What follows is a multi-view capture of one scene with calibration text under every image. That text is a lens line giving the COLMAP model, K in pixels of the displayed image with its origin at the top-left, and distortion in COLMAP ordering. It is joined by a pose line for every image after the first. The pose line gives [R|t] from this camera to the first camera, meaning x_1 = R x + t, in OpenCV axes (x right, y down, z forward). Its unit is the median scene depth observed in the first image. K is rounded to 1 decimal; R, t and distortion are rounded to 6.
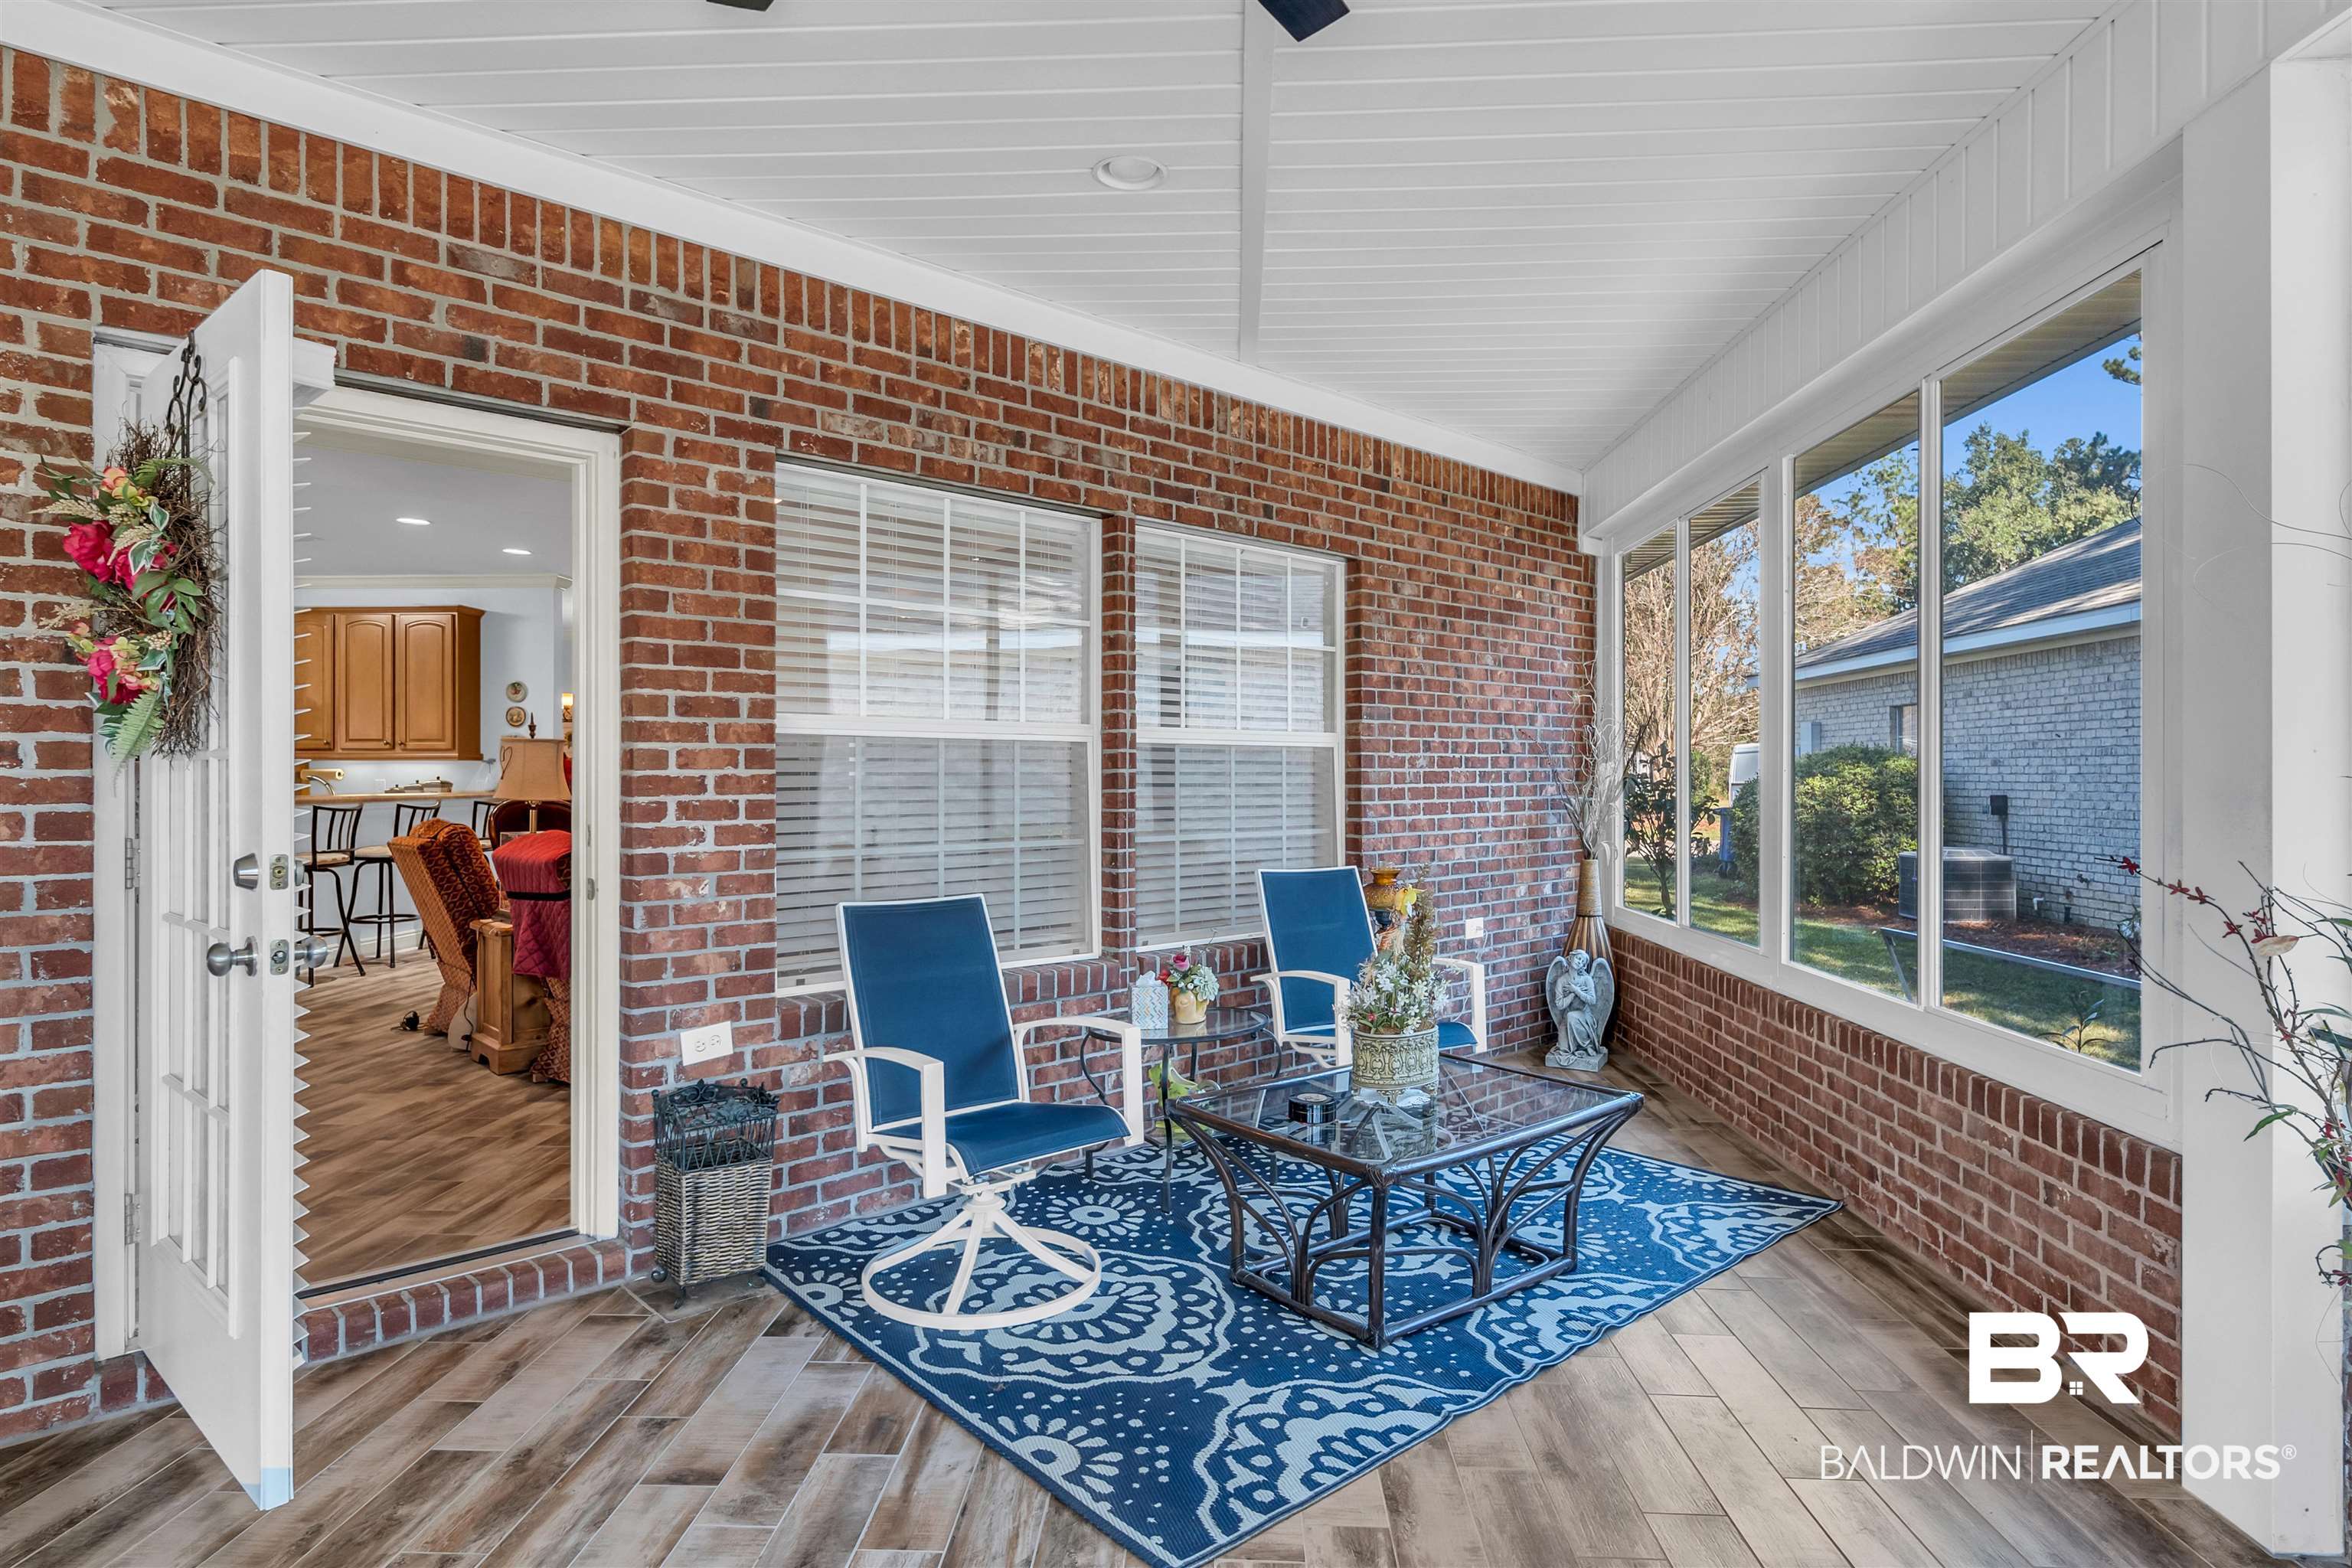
lens RADIAL K [[1264.5, 0, 1180.1], [0, 1264.5, 771.6], [0, 0, 1]] dist [-0.002788, 0.003005]
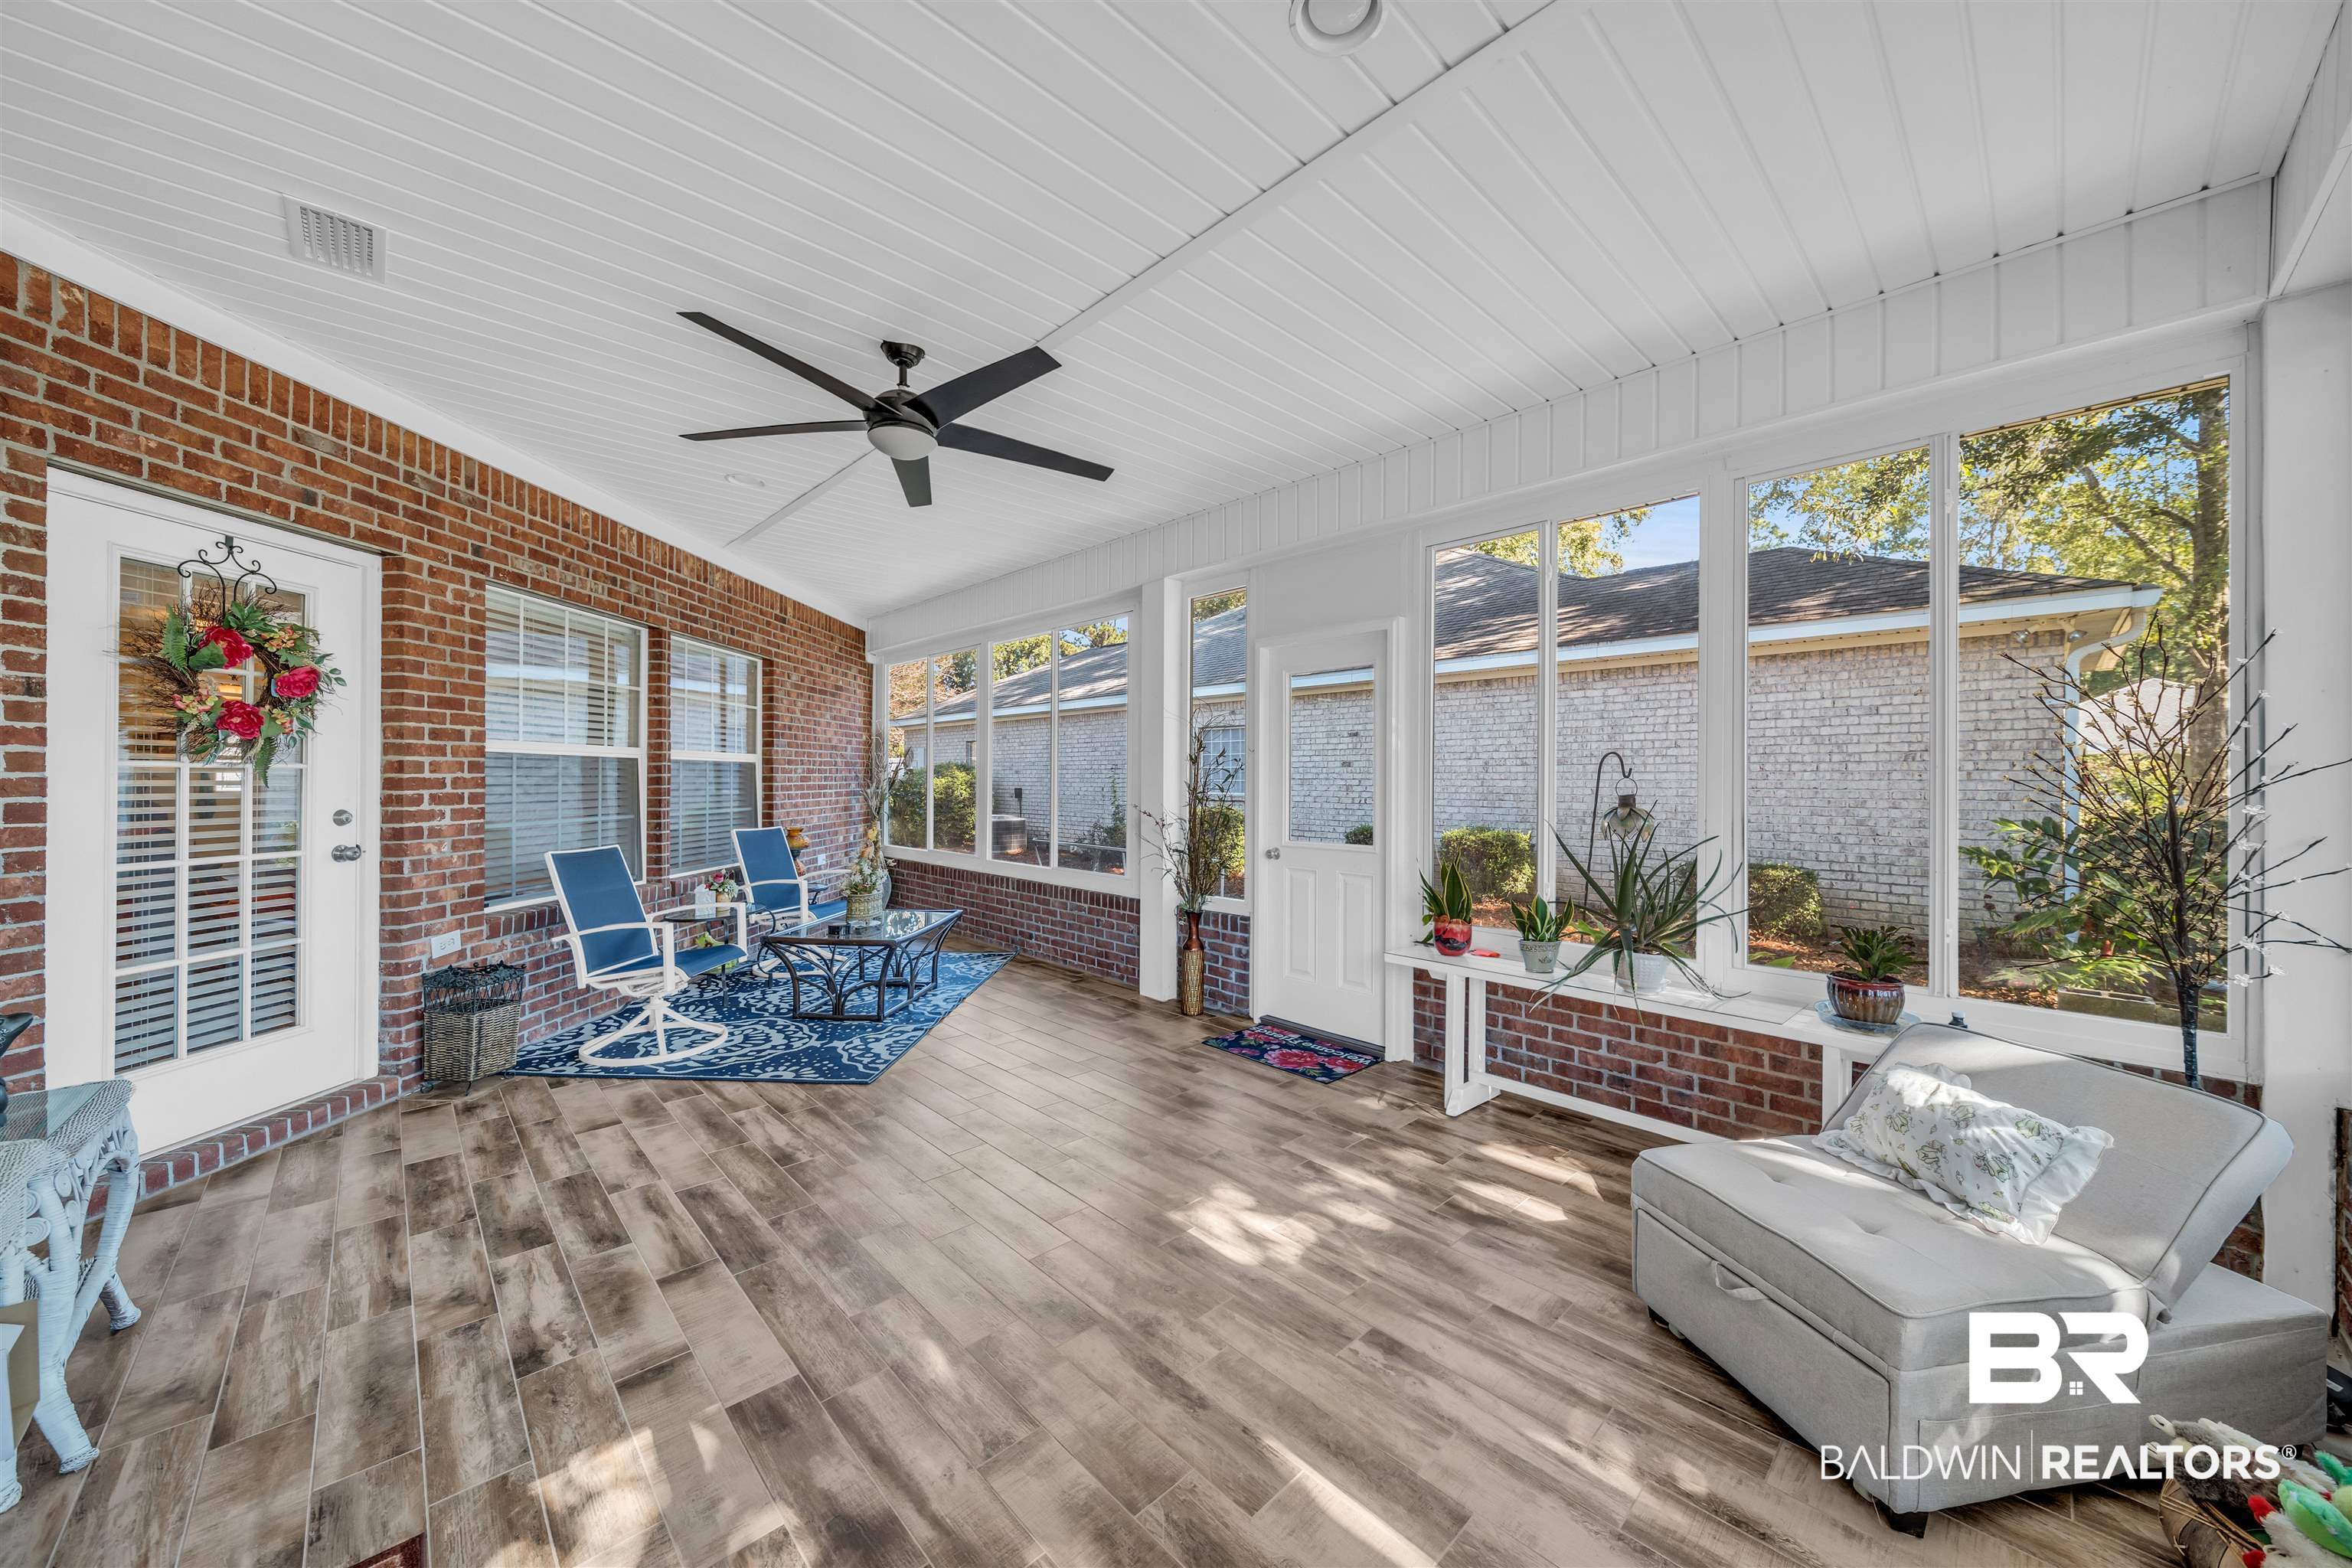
lens RADIAL K [[833.8, 0, 1183.7], [0, 833.8, 777.1], [0, 0, 1]] dist [0.002431, -0.000019]
pose [[0.691113, 0.004044, 0.722735, -0.494617], [-0.005918, 0.999982, 0.000064, -0.002768], [-0.722722, -0.004321, 0.691125, -0.410511]]
